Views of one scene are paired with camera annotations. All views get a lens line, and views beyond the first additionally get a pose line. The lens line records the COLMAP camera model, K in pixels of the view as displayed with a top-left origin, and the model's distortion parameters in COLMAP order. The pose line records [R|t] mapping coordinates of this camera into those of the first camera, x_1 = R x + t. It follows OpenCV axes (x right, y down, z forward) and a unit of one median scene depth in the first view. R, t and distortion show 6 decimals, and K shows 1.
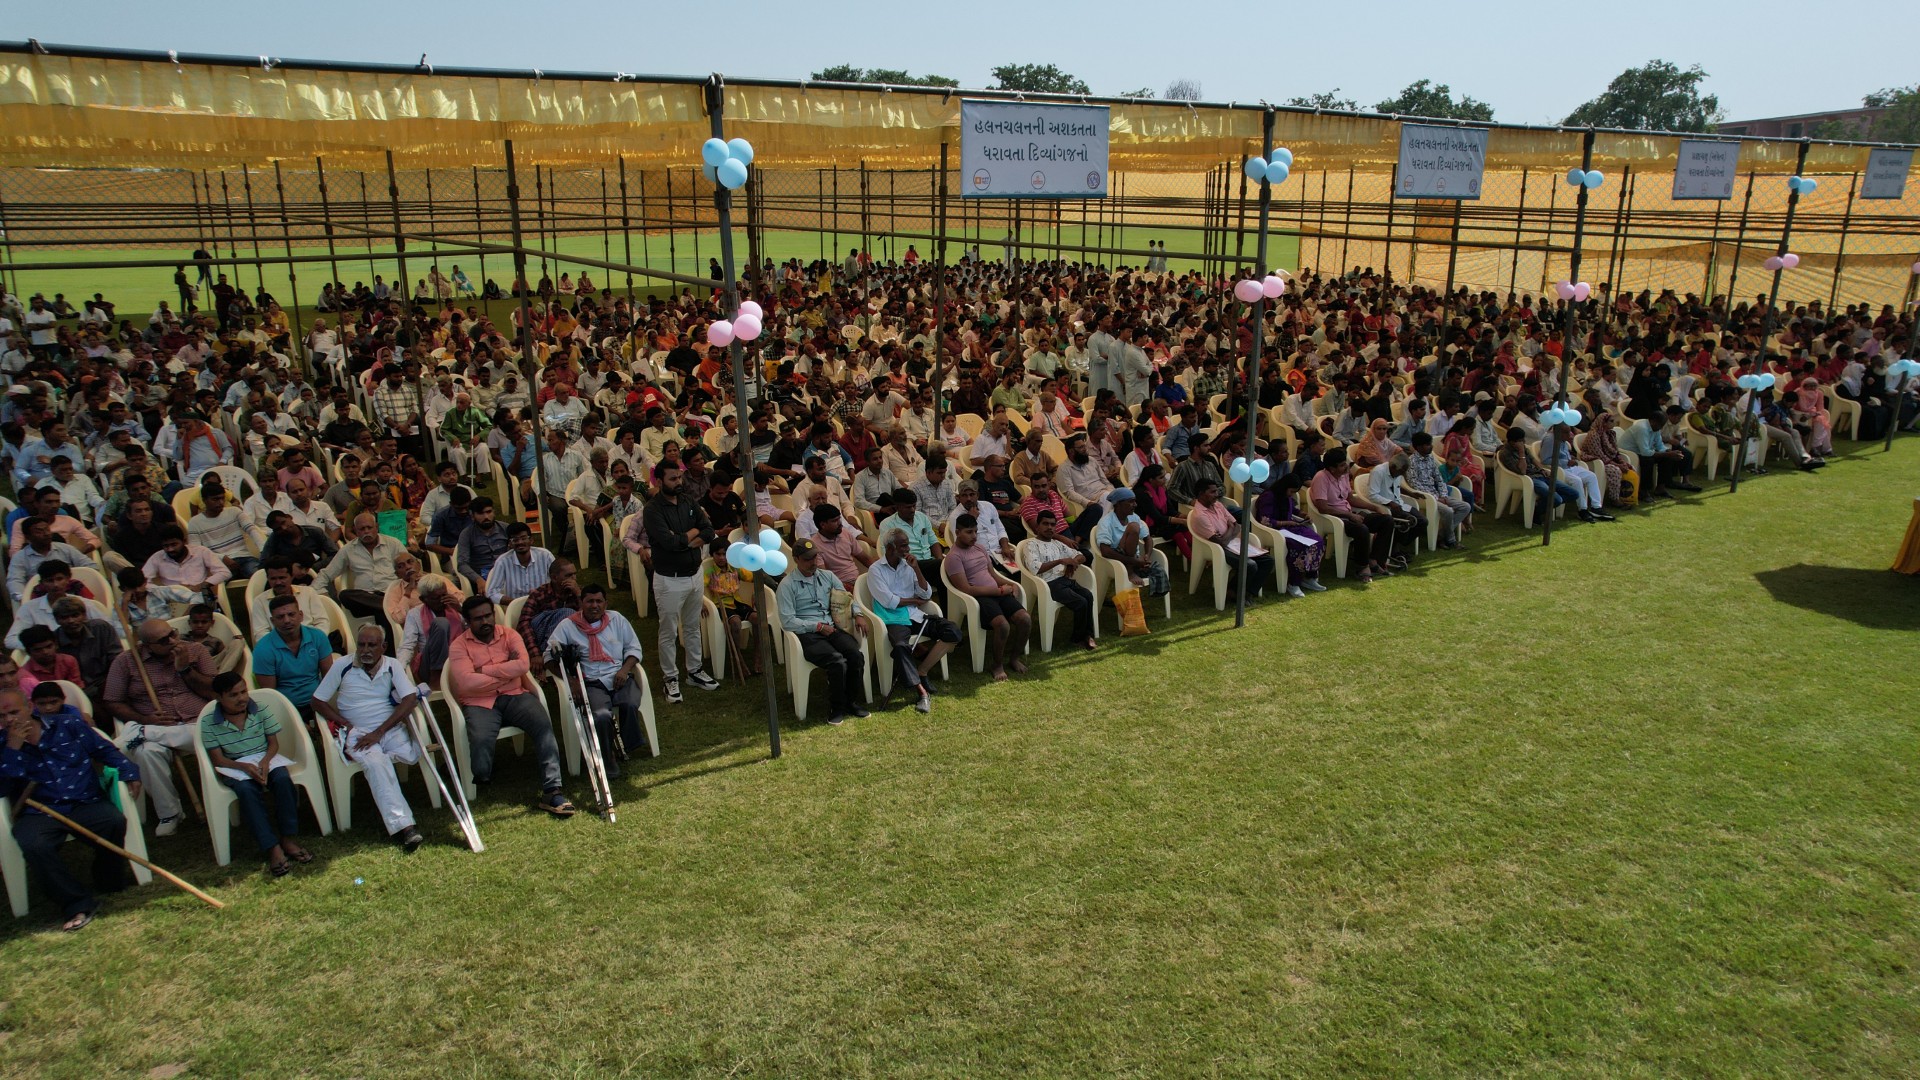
lens RADIAL K [[1230.7, 0, 960.0], [0, 1230.7, 540.0], [0, 0, 1]] dist [-0.074768, 0.071838]
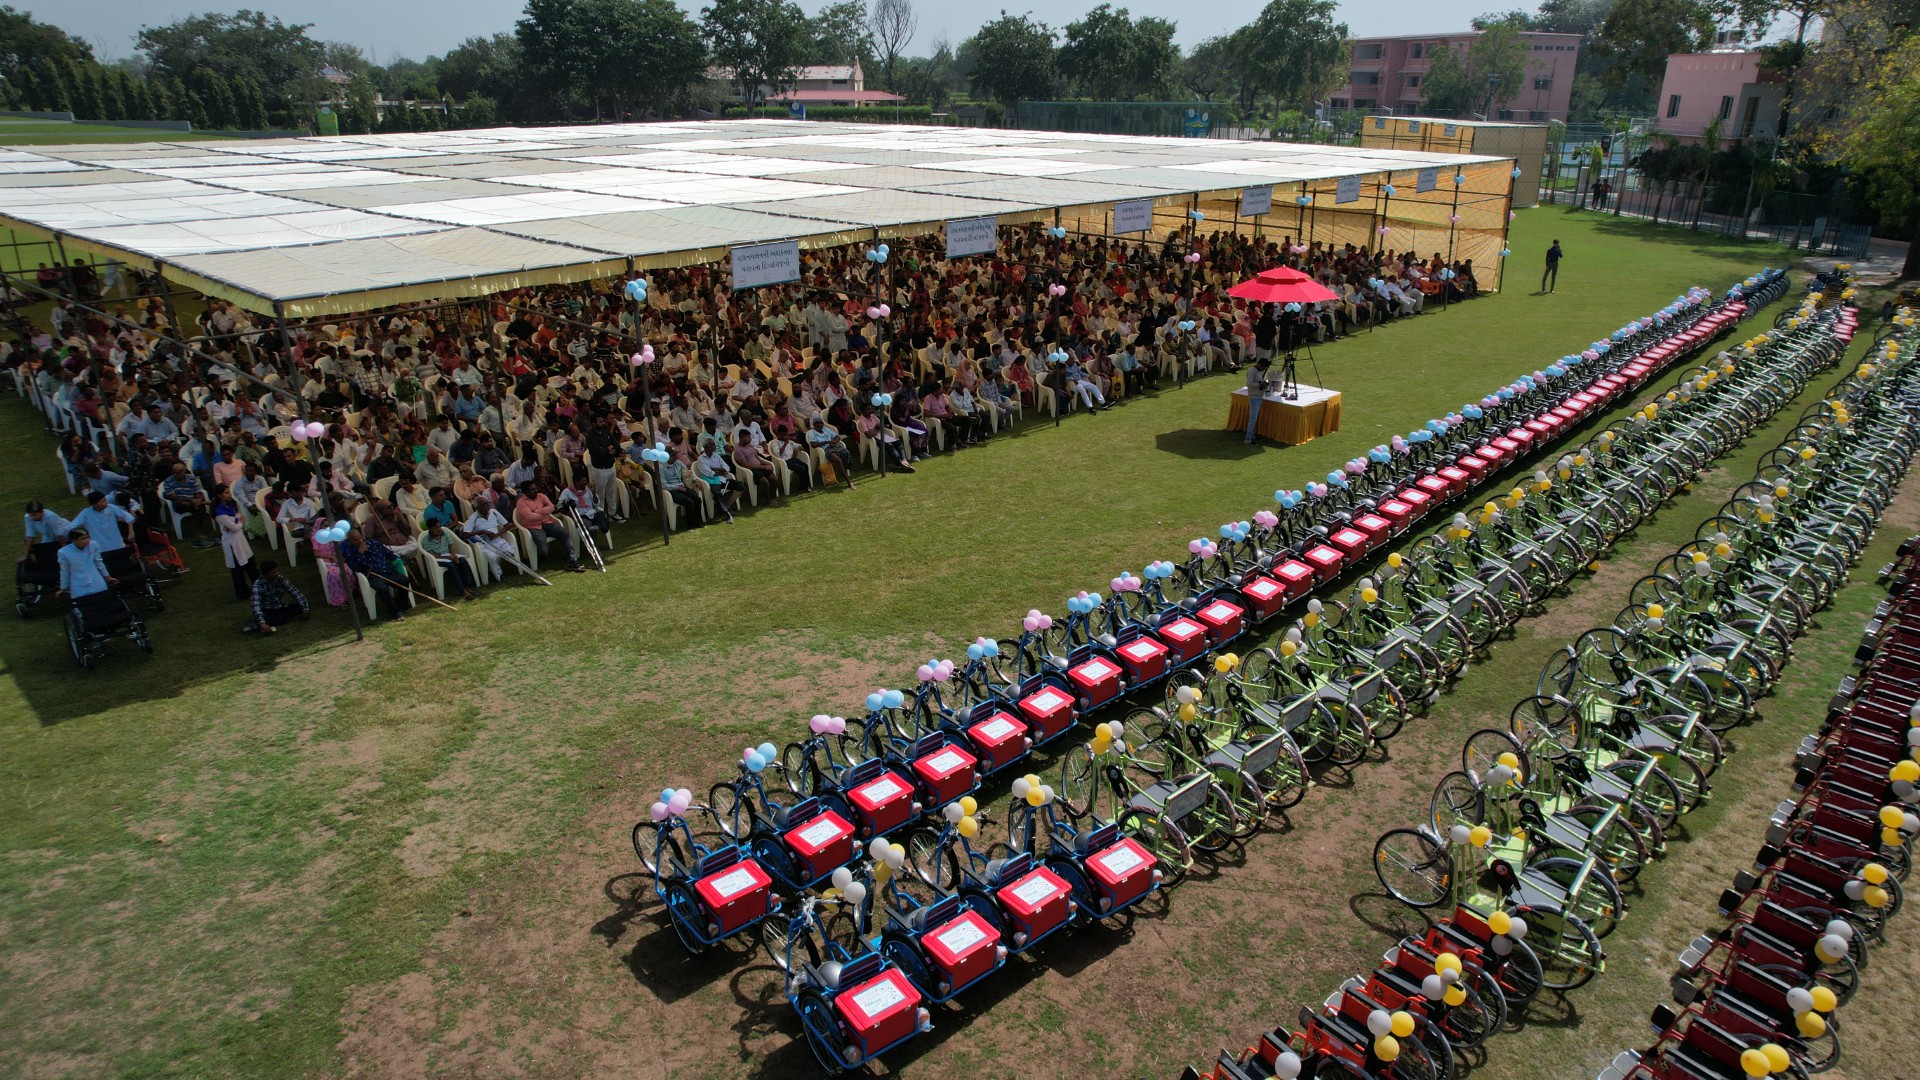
lens RADIAL K [[1230.7, 0, 960.0], [0, 1230.7, 540.0], [0, 0, 1]] dist [-0.074768, 0.071838]
pose [[0.976882, -0.075615, 0.199961, -0.062512], [0.058871, 0.994343, 0.088405, 0.002601], [-0.205515, -0.074590, 0.975807, -1.050577]]
